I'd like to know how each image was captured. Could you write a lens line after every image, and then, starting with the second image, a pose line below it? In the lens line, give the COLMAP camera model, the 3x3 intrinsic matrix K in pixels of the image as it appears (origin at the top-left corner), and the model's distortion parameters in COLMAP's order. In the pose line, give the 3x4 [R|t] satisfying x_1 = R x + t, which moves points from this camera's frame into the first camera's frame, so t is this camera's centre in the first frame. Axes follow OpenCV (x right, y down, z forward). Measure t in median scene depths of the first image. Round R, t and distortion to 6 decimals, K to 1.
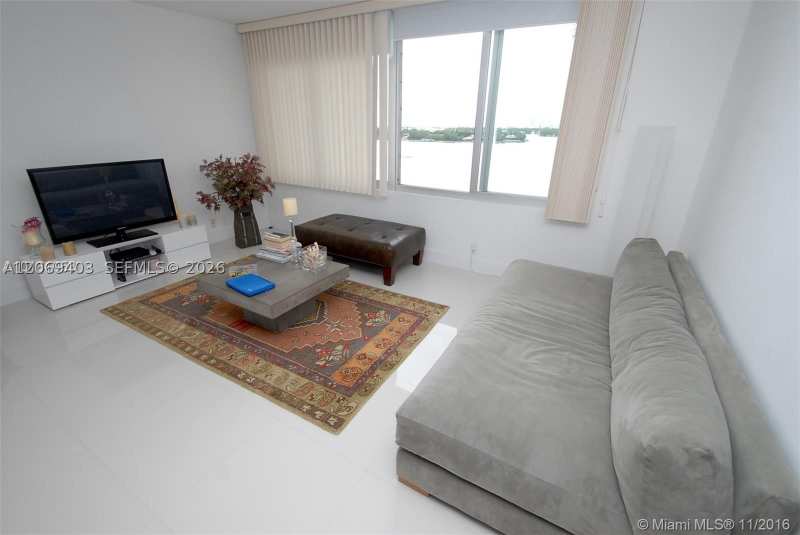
lens RADIAL K [[348.5, 0, 400.0], [0, 348.5, 267.5], [0, 0, 1]] dist [-0.000970, -0.008723]
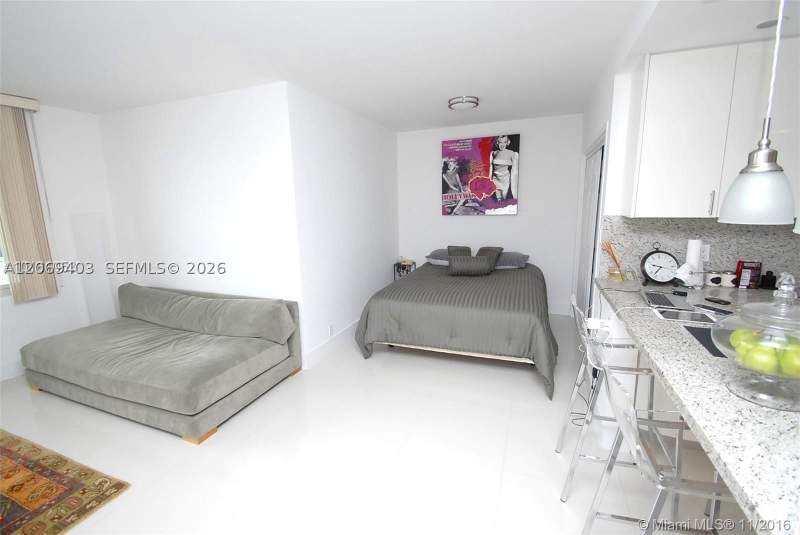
lens RADIAL K [[348.5, 0, 400.0], [0, 348.5, 267.5], [0, 0, 1]] dist [-0.000970, -0.008723]
pose [[-0.158475, -0.189002, 0.969105, -1.024124], [0.391088, 0.889215, 0.237375, -0.047368], [-0.906607, 0.416623, -0.067002, 0.015589]]
